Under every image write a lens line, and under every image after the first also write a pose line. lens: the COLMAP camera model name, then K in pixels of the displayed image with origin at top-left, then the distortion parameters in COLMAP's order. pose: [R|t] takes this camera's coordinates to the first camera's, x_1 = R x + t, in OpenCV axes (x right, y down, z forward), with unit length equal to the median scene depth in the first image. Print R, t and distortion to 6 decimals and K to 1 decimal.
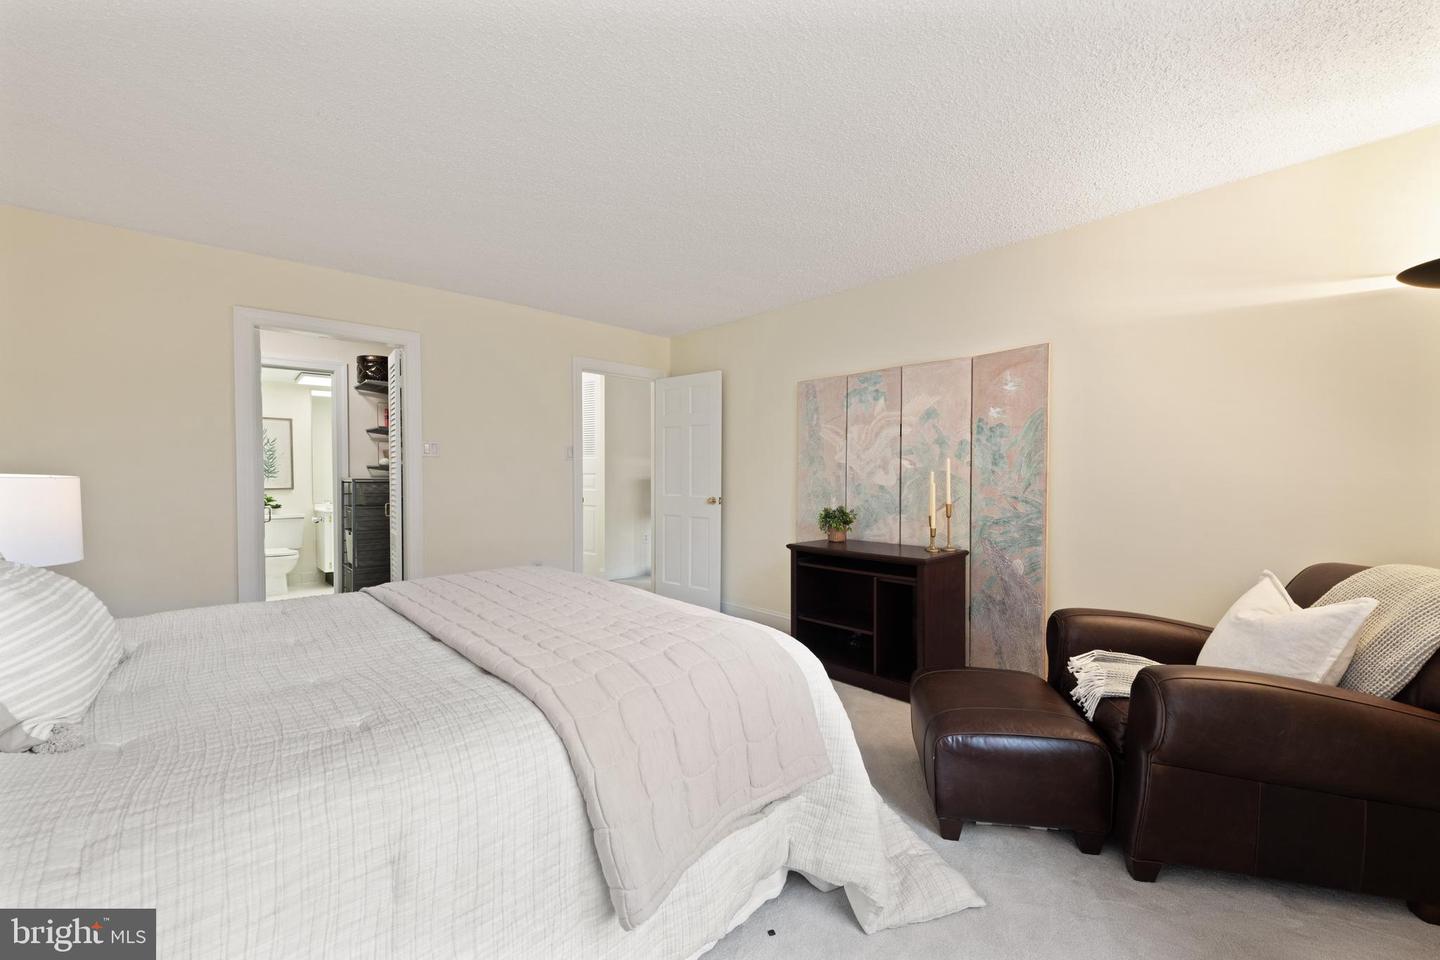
lens RADIAL K [[581.7, 0, 726.7], [0, 581.7, 487.1], [0, 0, 1]] dist [0.015043, -0.005413]
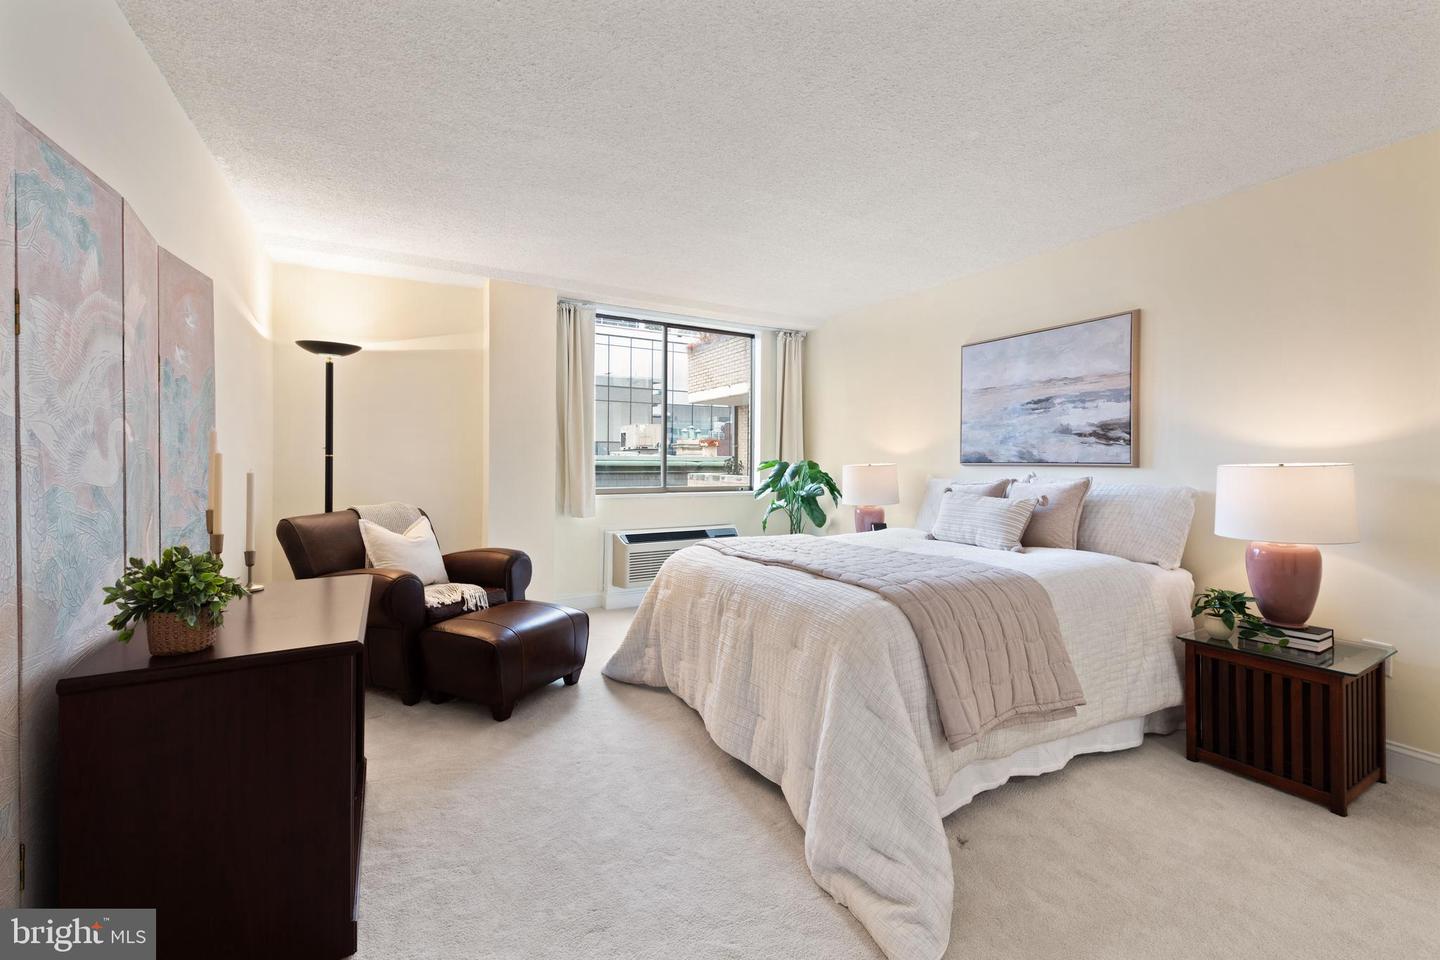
lens RADIAL K [[581.7, 0, 721.1], [0, 581.7, 462.4], [0, 0, 1]] dist [0.015043, -0.005413]
pose [[-0.968001, -0.010262, 0.250735, -0.236205], [-0.003823, 0.999651, 0.026153, -0.033244], [-0.250916, 0.024358, -0.967702, 1.400613]]
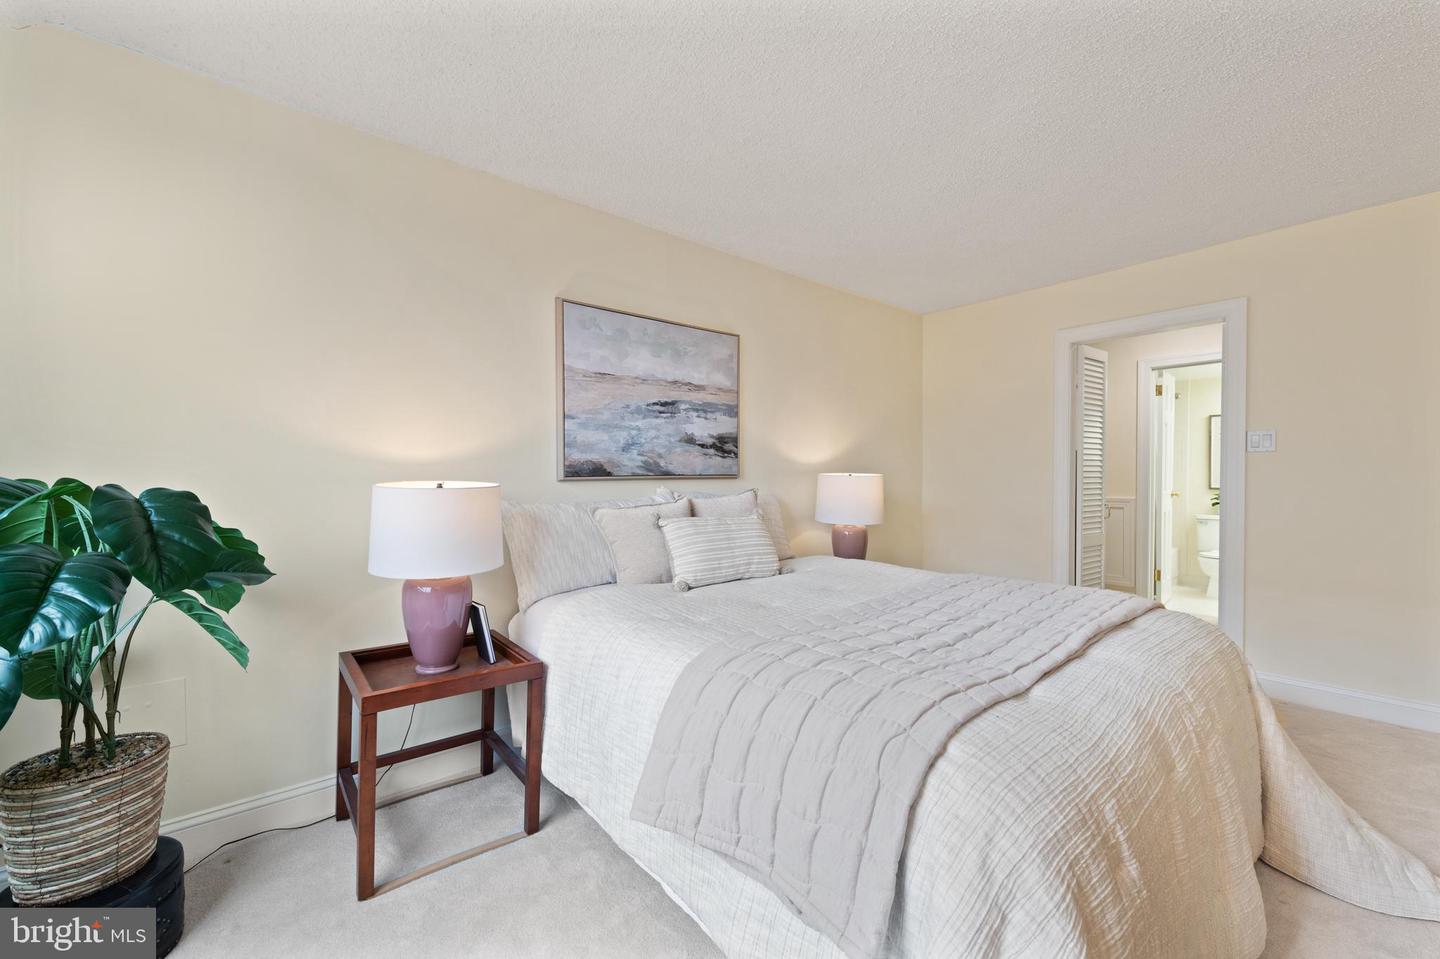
lens RADIAL K [[581.7, 0, 734.2], [0, 581.7, 480.9], [0, 0, 1]] dist [0.015043, -0.005413]
pose [[-0.030622, 0.016015, -0.999403, 0.362133], [-0.024854, 0.999550, 0.016779, -0.016706], [0.999222, 0.025353, -0.030210, 0.389146]]
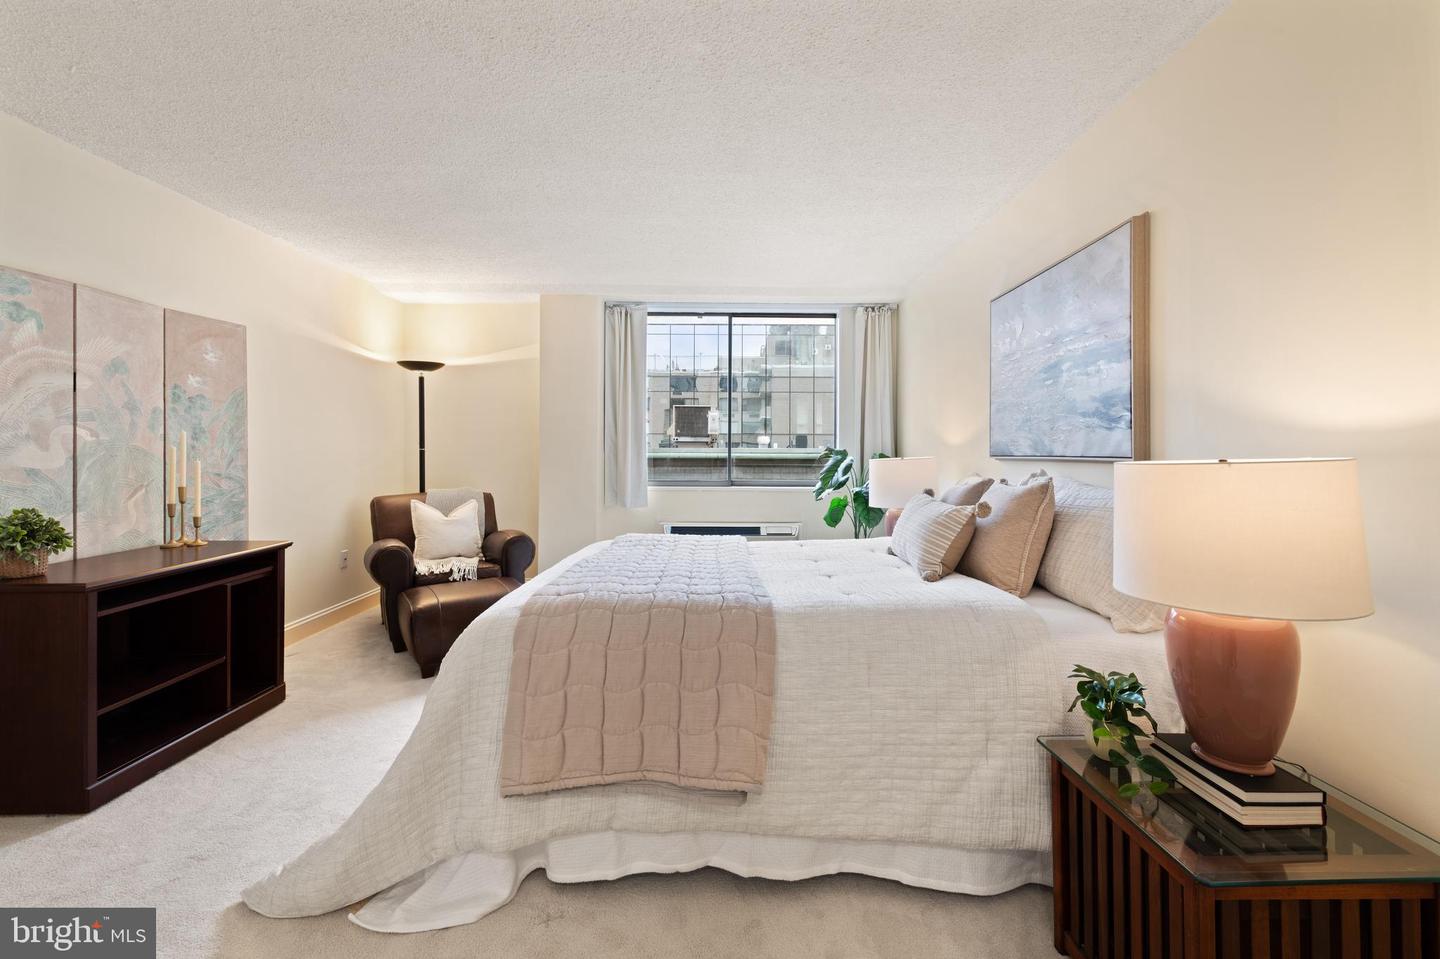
lens RADIAL K [[581.7, 0, 727.4], [0, 581.7, 447.2], [0, 0, 1]] dist [0.015043, -0.005413]
pose [[-0.728346, -0.002430, 0.685205, -0.726426], [0.006941, 0.999916, 0.010924, -0.029727], [-0.685174, 0.012712, -0.728268, 1.055197]]
